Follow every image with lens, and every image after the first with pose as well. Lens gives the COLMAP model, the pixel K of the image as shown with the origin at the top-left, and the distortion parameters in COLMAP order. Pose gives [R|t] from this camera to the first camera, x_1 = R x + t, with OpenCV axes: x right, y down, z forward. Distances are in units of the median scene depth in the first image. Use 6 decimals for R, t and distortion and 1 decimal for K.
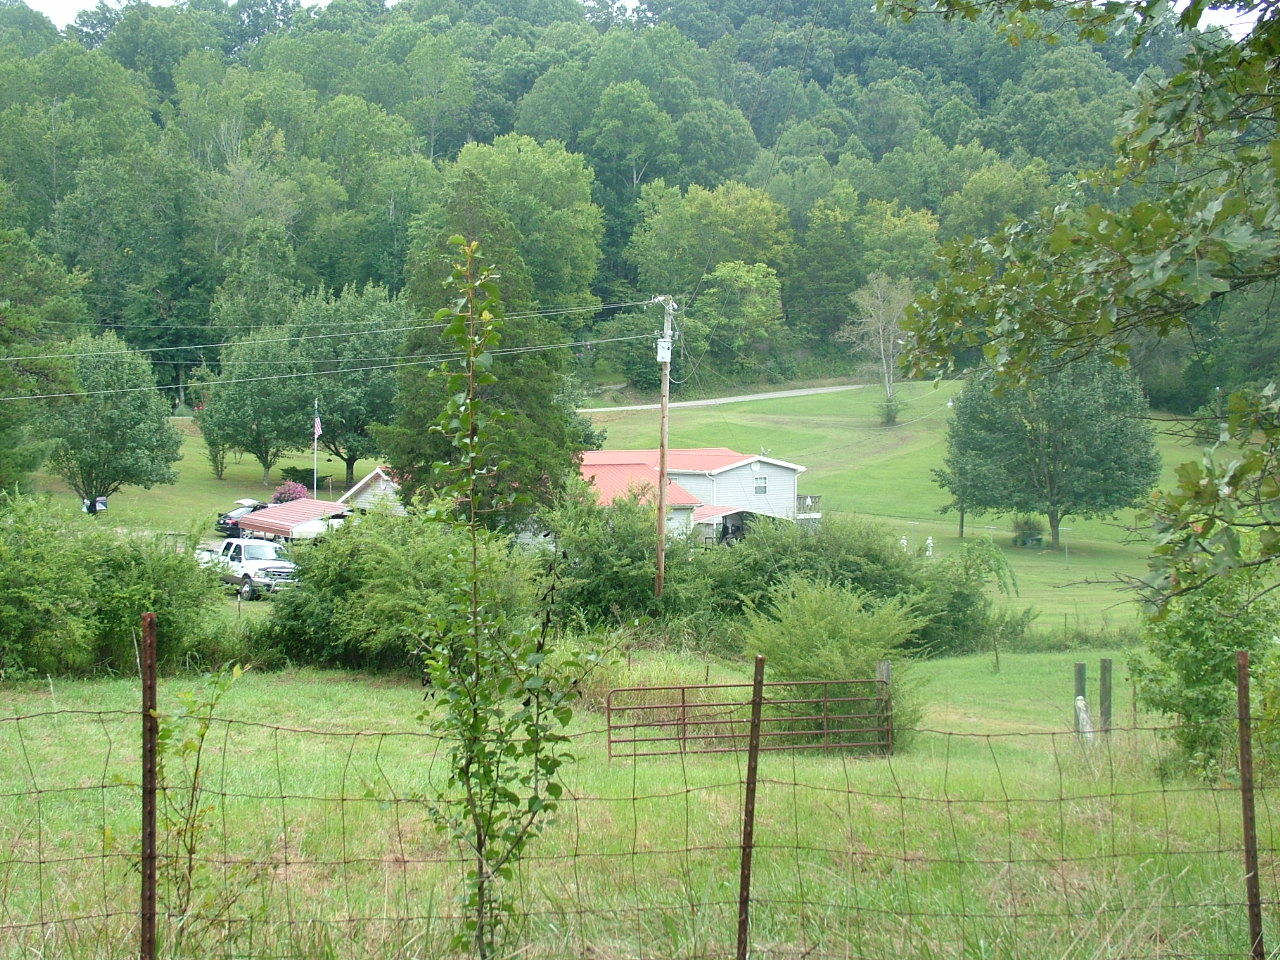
lens RADIAL K [[2163.4, 0, 621.6], [0, 2163.4, 477.2], [0, 0, 1]] dist [0.011937, 1.012412]
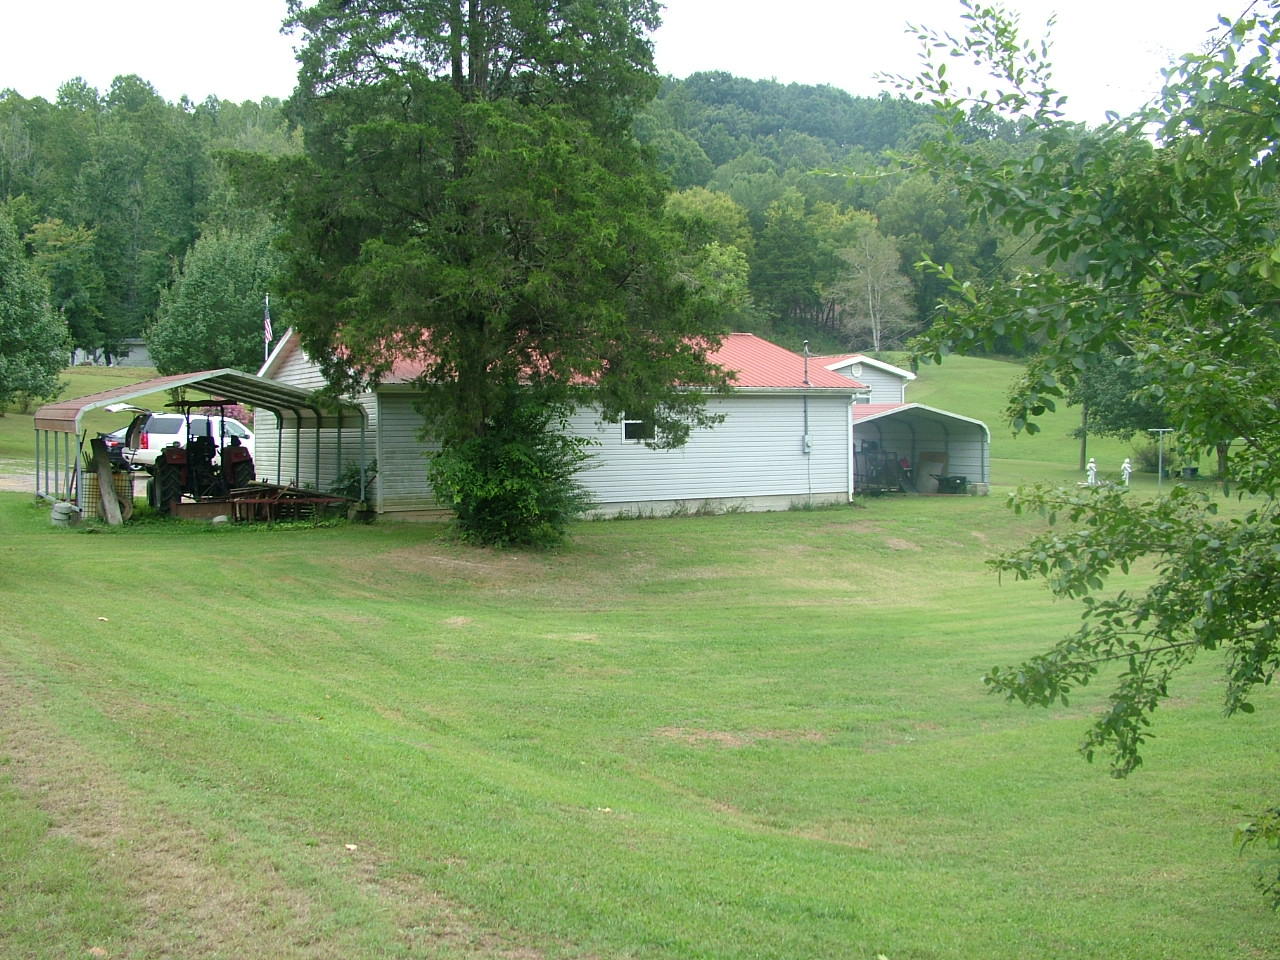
lens RADIAL K [[1334.5, 0, 617.2], [0, 1334.5, 480.0], [0, 0, 1]] dist [-0.134638, 0.161021]
pose [[0.999281, -0.010329, 0.036493, -0.021743], [0.010044, 0.999918, 0.007992, 0.015752], [-0.036573, -0.007620, 0.999302, 0.319218]]
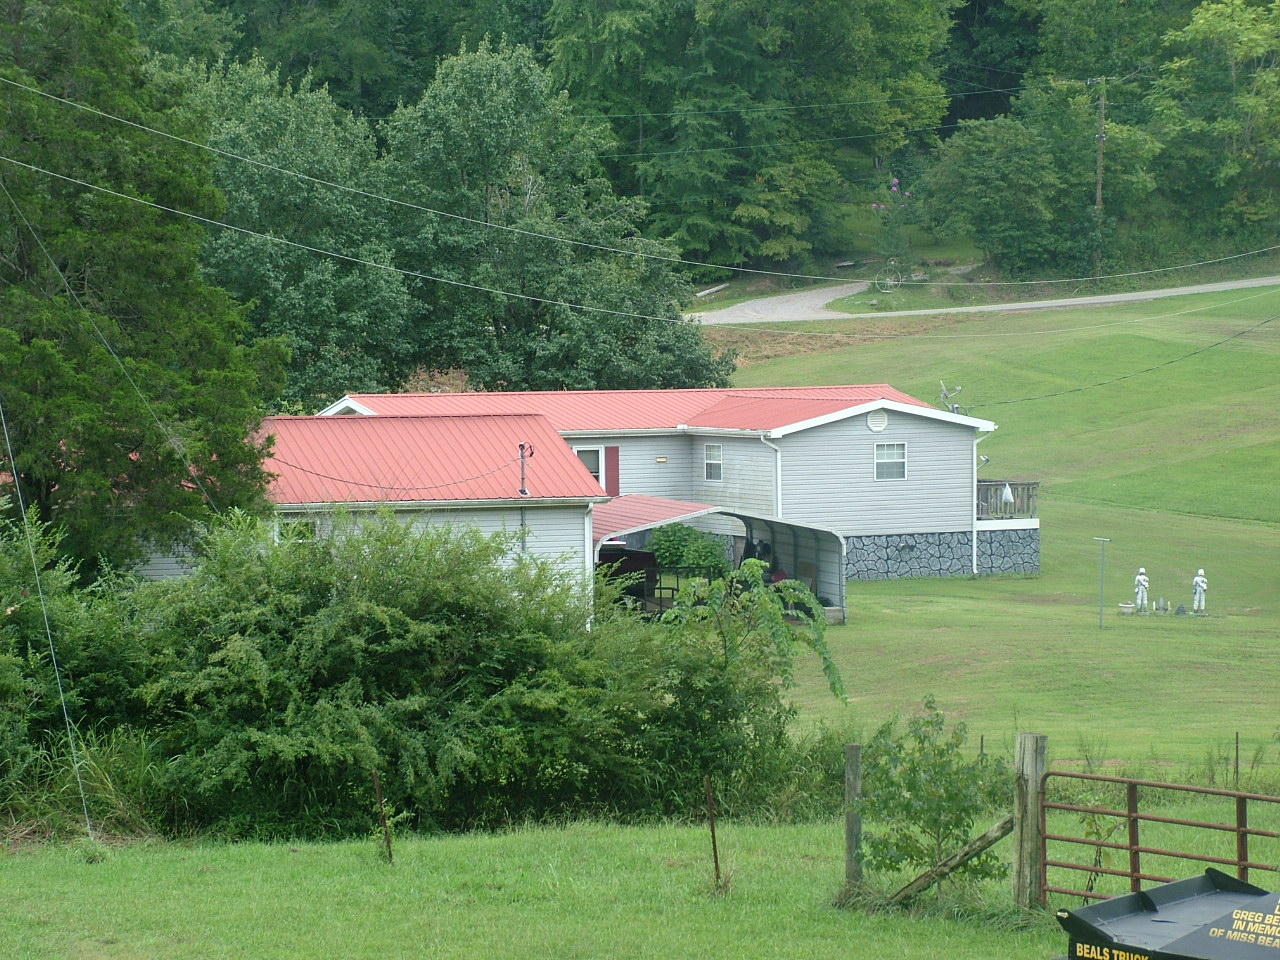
lens RADIAL K [[4098.4, 0, 640.0], [0, 4098.4, 480.0], [0, 0, 1]] dist [1.022101, 1.120074]
pose [[0.981349, 0.001231, -0.192230, 0.107366], [-0.000072, 0.999982, 0.006036, 0.001459], [0.192234, -0.005909, 0.981331, 0.048730]]
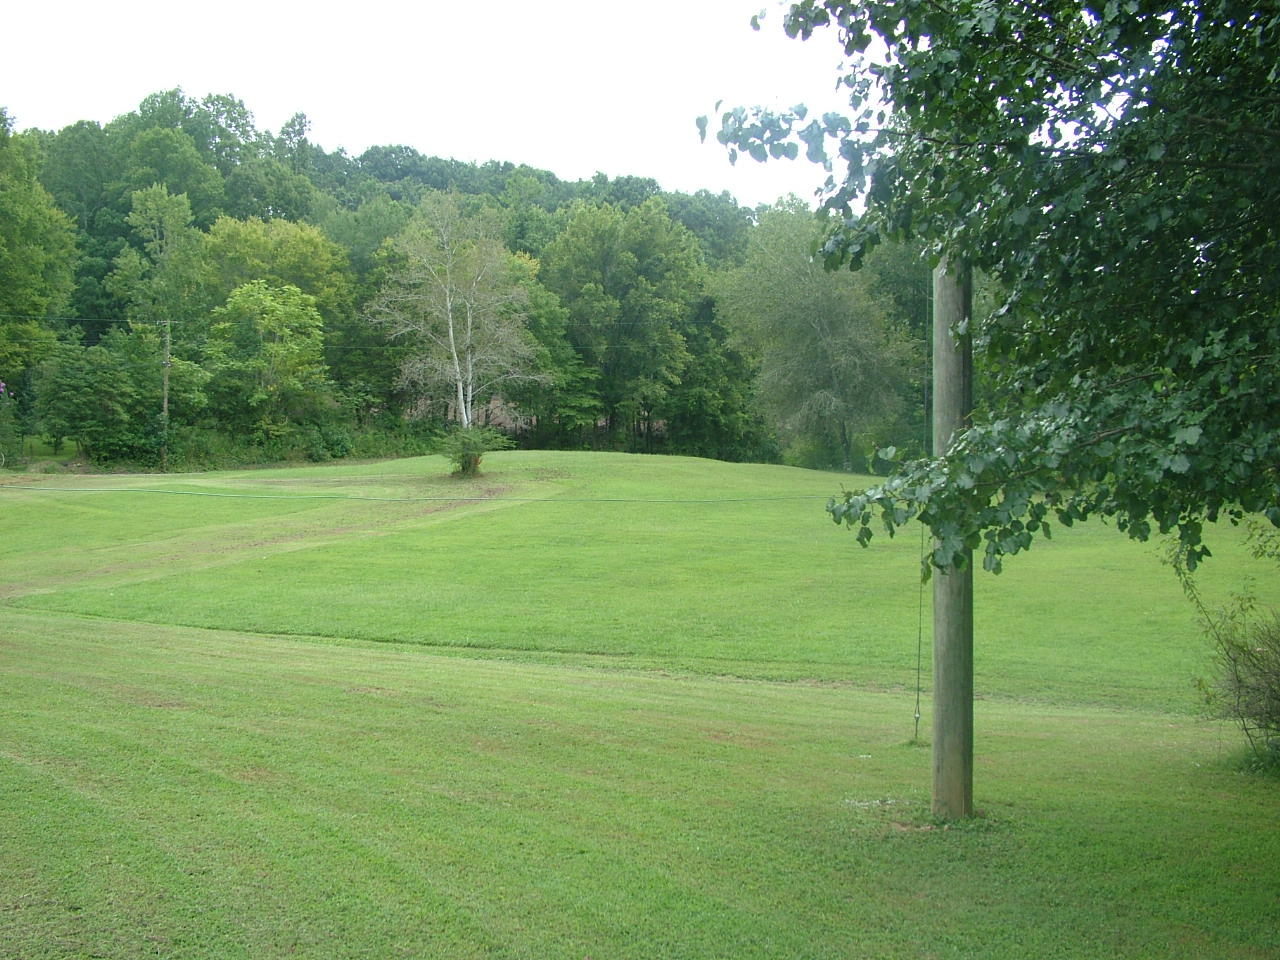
lens RADIAL K [[1334.5, 0, 617.2], [0, 1334.5, 480.0], [0, 0, 1]] dist [-0.134638, 0.161021]
pose [[0.977429, -0.003174, 0.211240, 0.077575], [0.026011, 0.994087, -0.105421, 0.010935], [-0.209656, 0.108536, 0.971733, 0.579019]]
